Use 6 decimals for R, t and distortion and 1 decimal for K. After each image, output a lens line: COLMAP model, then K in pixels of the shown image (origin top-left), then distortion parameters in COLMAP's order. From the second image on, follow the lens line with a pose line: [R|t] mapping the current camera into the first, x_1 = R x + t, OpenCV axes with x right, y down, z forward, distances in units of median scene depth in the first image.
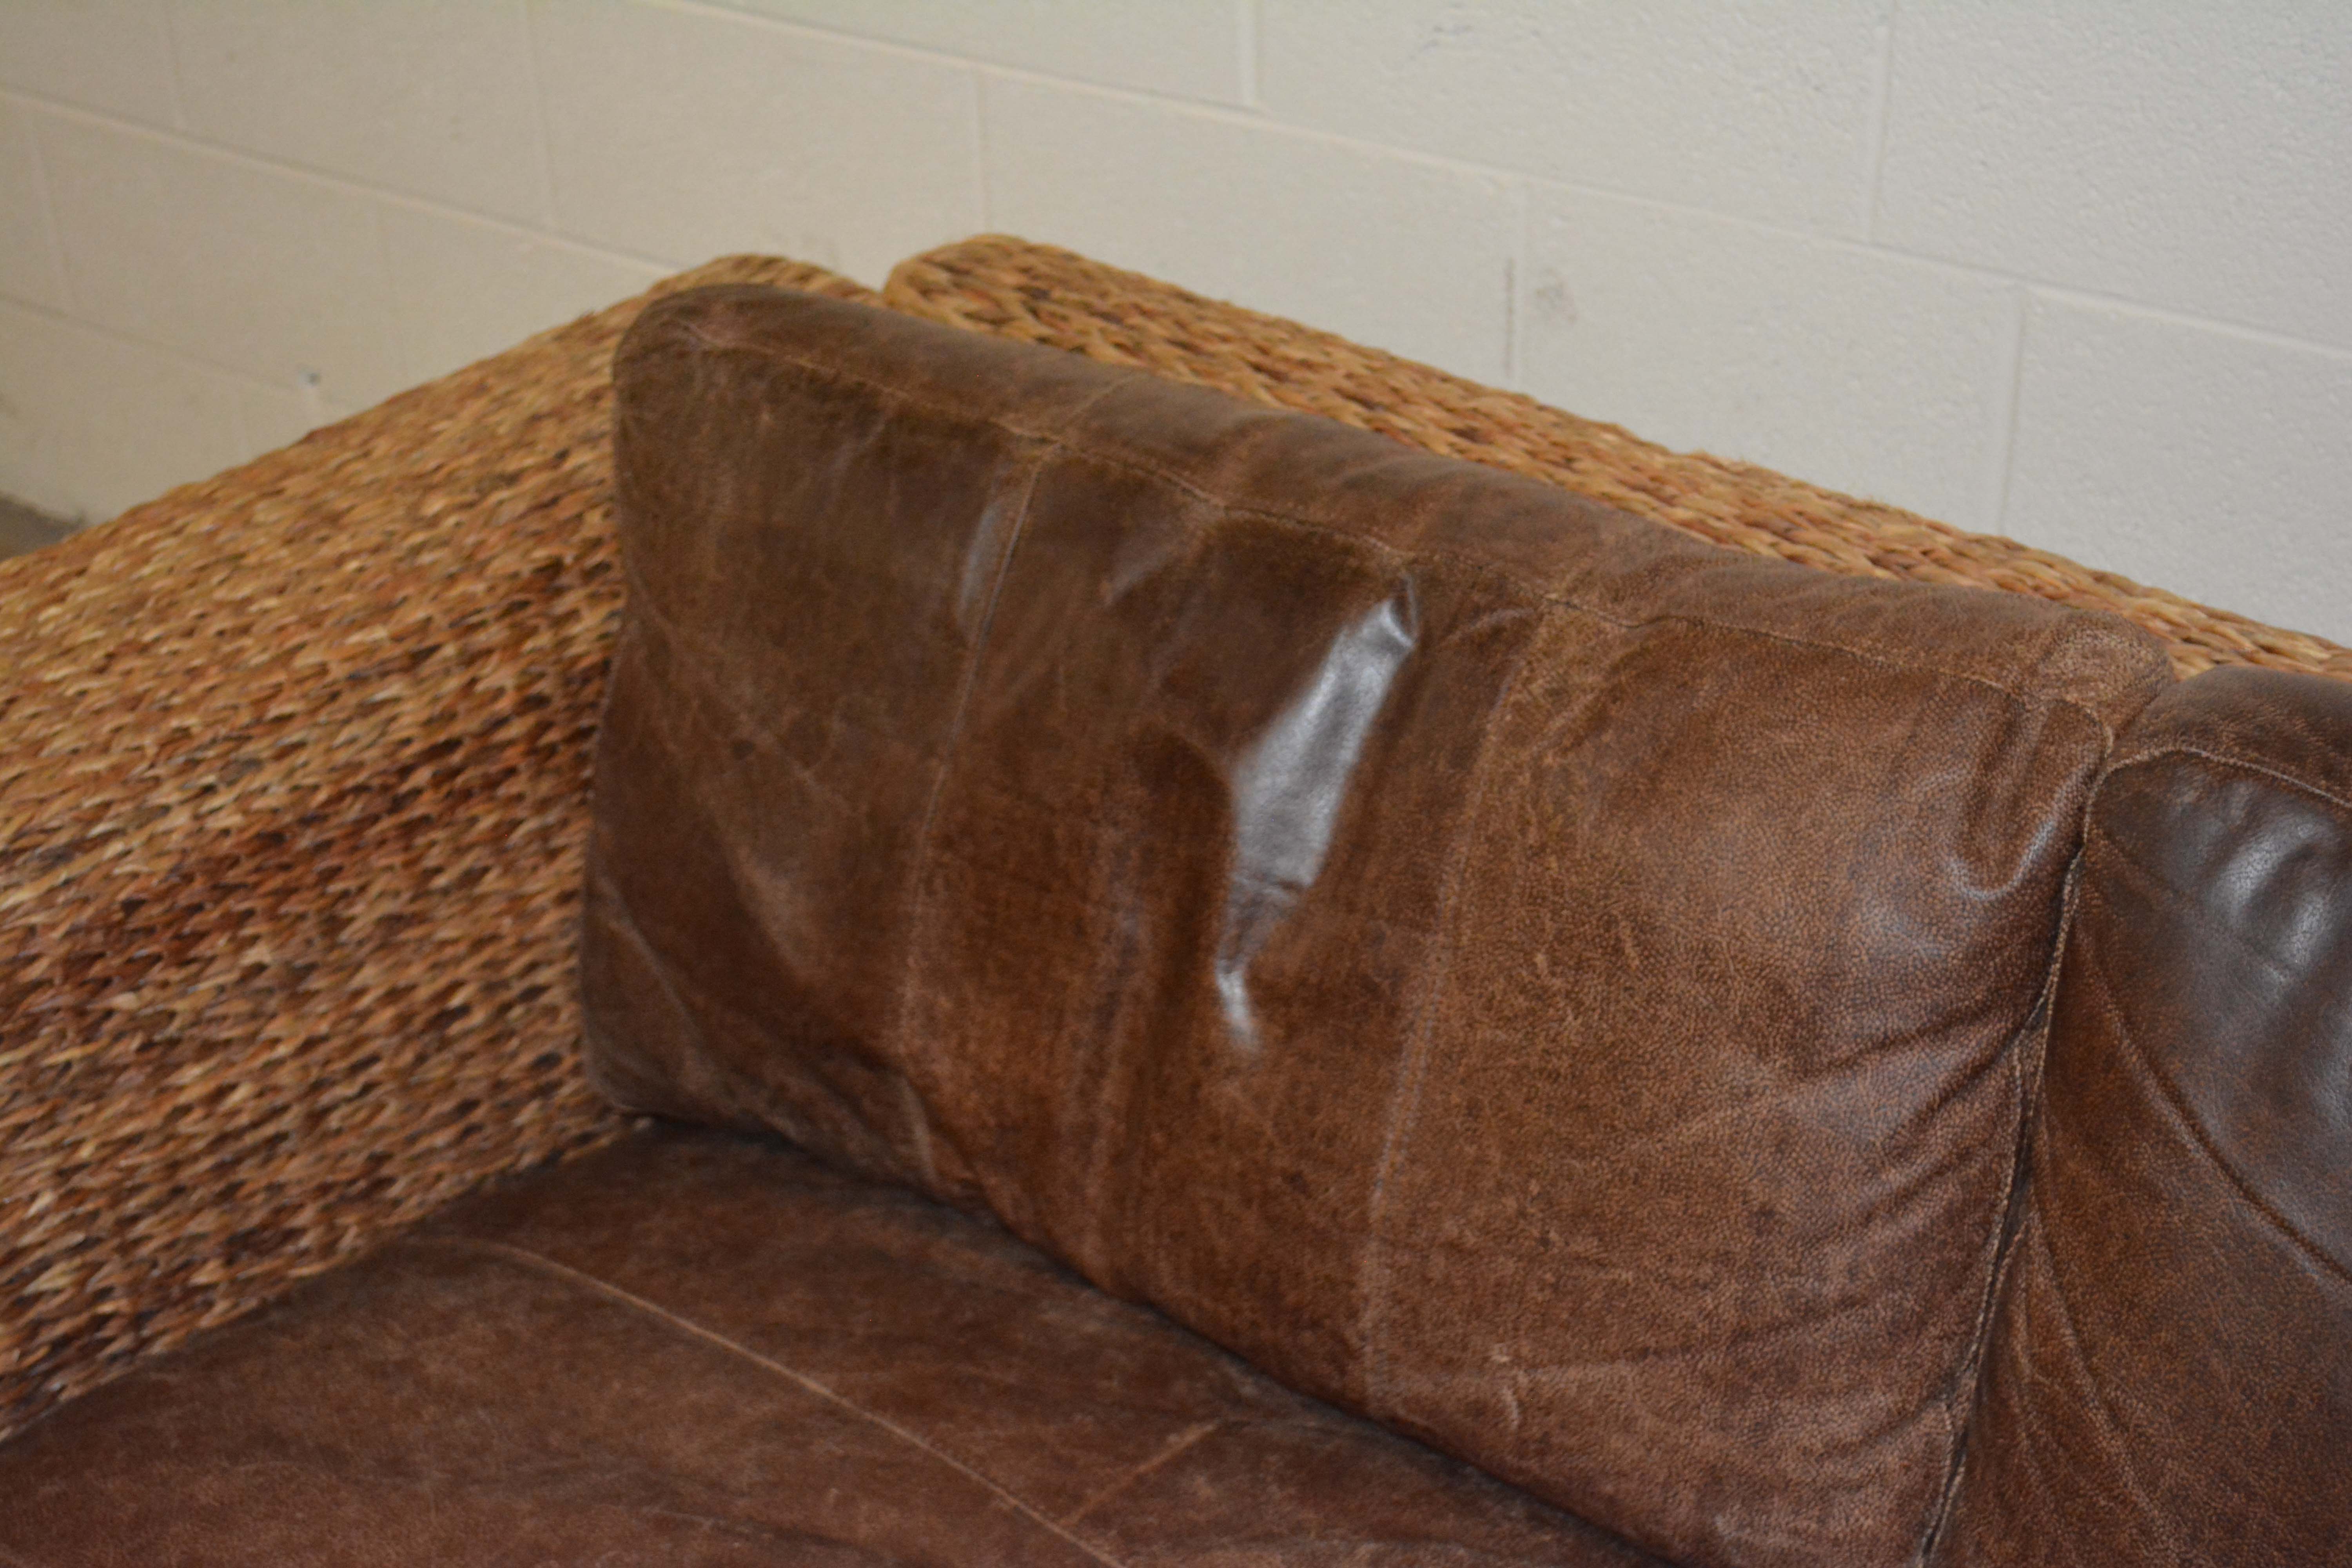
lens RADIAL K [[3334.5, 0, 1160.4], [0, 3334.5, 785.7], [0, 0, 1]] dist [-0.019691, 0.000000]
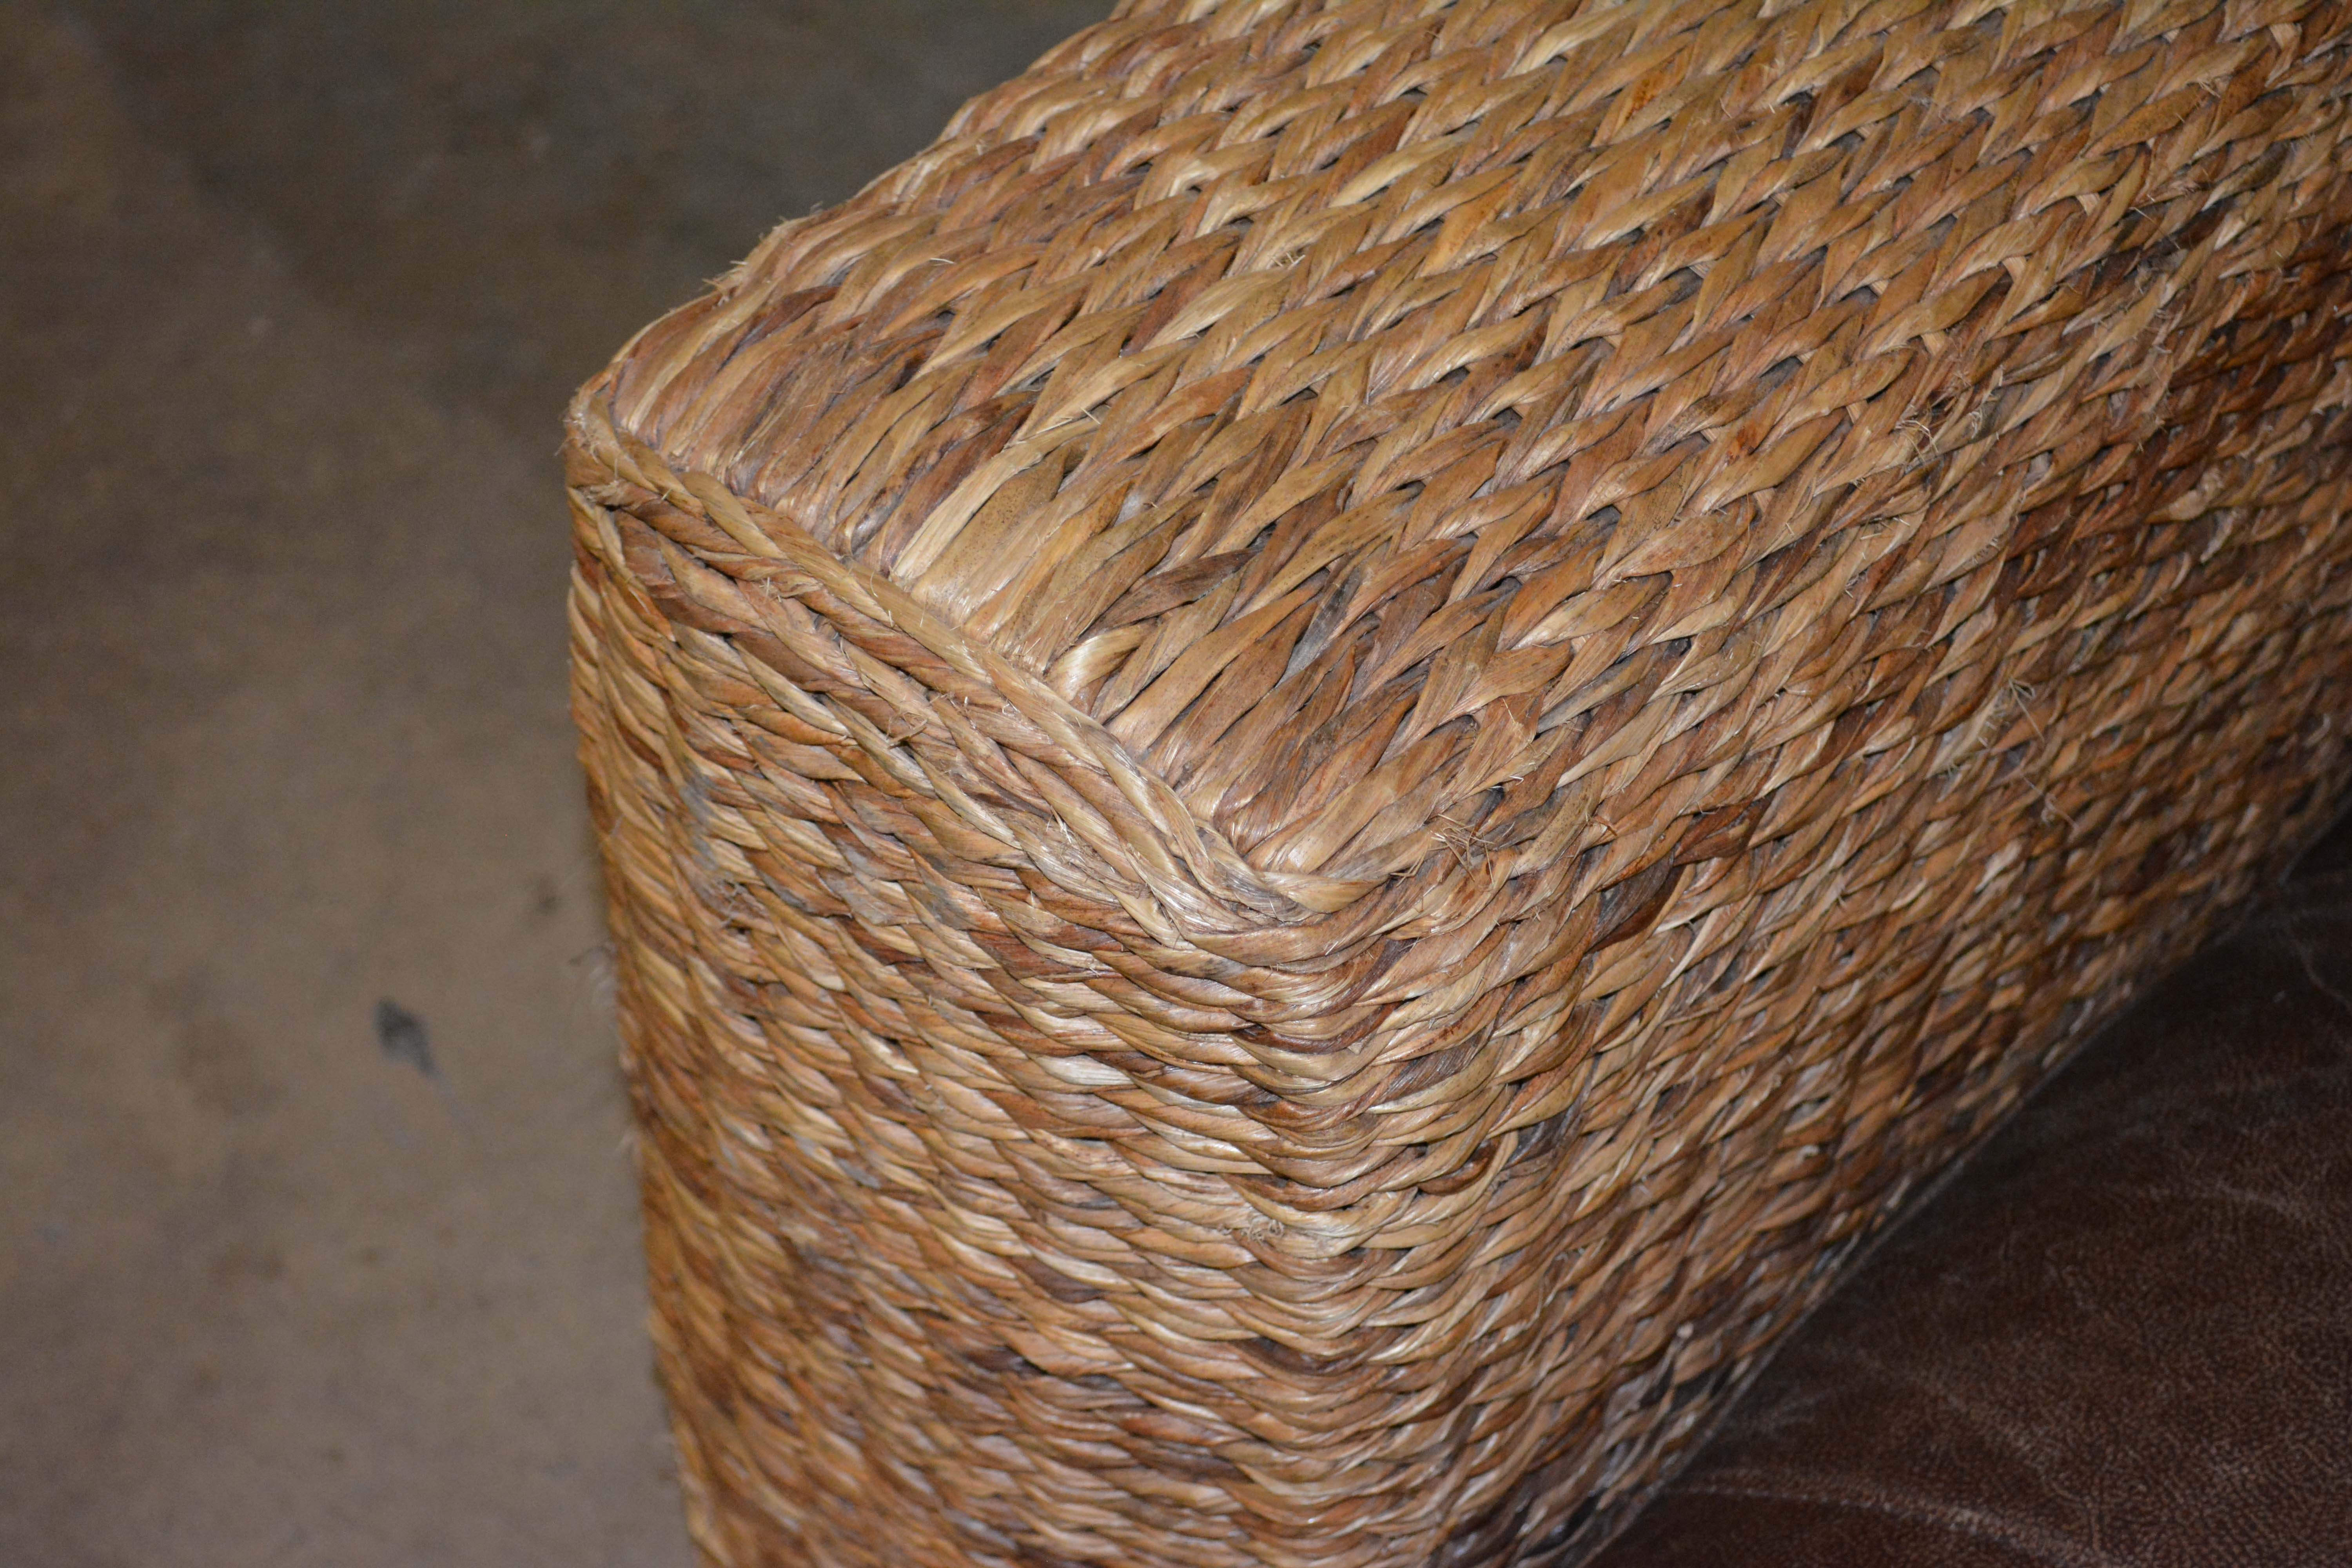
lens RADIAL K [[4364.5, 0, 1176.4], [0, 4364.5, 778.8], [0, 0, 1]] dist [-0.048921, 0.000000]
pose [[0.999035, 0.042667, -0.010449, -0.488099], [-0.037647, 0.954177, 0.296867, -0.099461], [0.022636, -0.296187, 0.954862, 0.333209]]
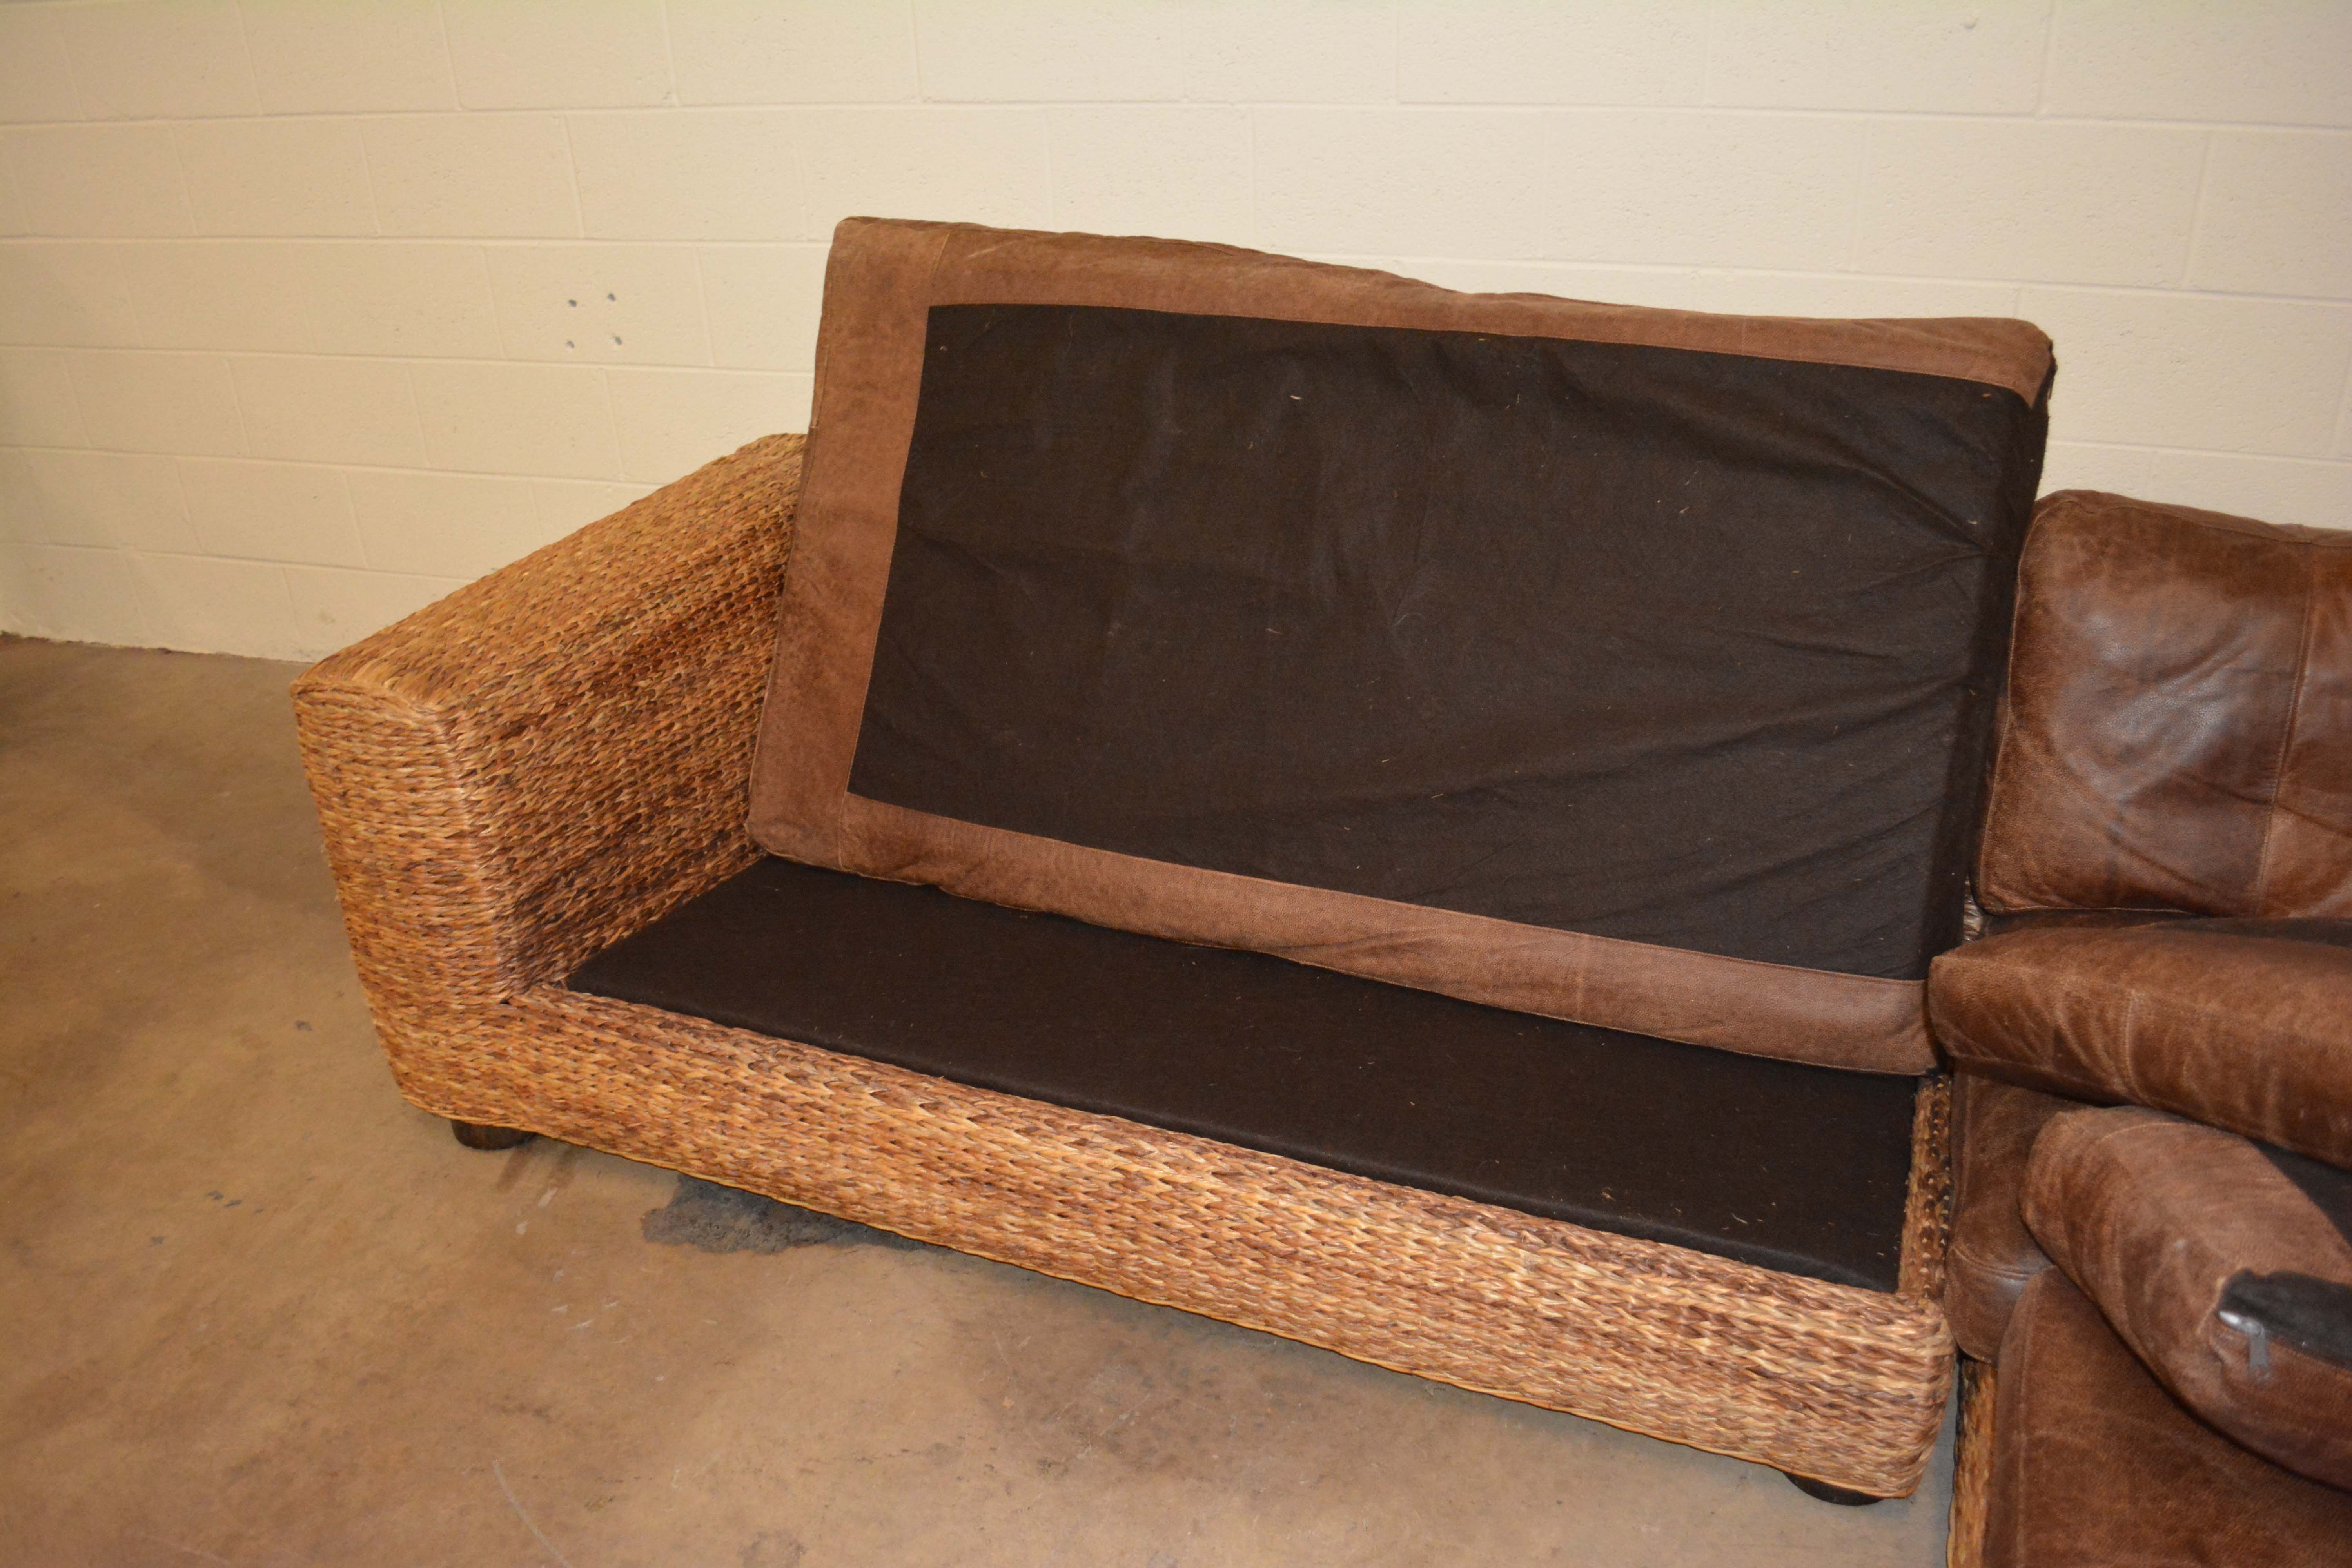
lens RADIAL K [[1858.5, 0, 1180.2], [0, 1858.5, 790.0], [0, 0, 1]] dist [-0.085609, 0.015733]
pose [[0.956424, -0.142358, 0.254927, -0.303056], [0.160262, 0.985767, -0.050786, 0.306309], [-0.244069, 0.089428, 0.965626, -0.537362]]
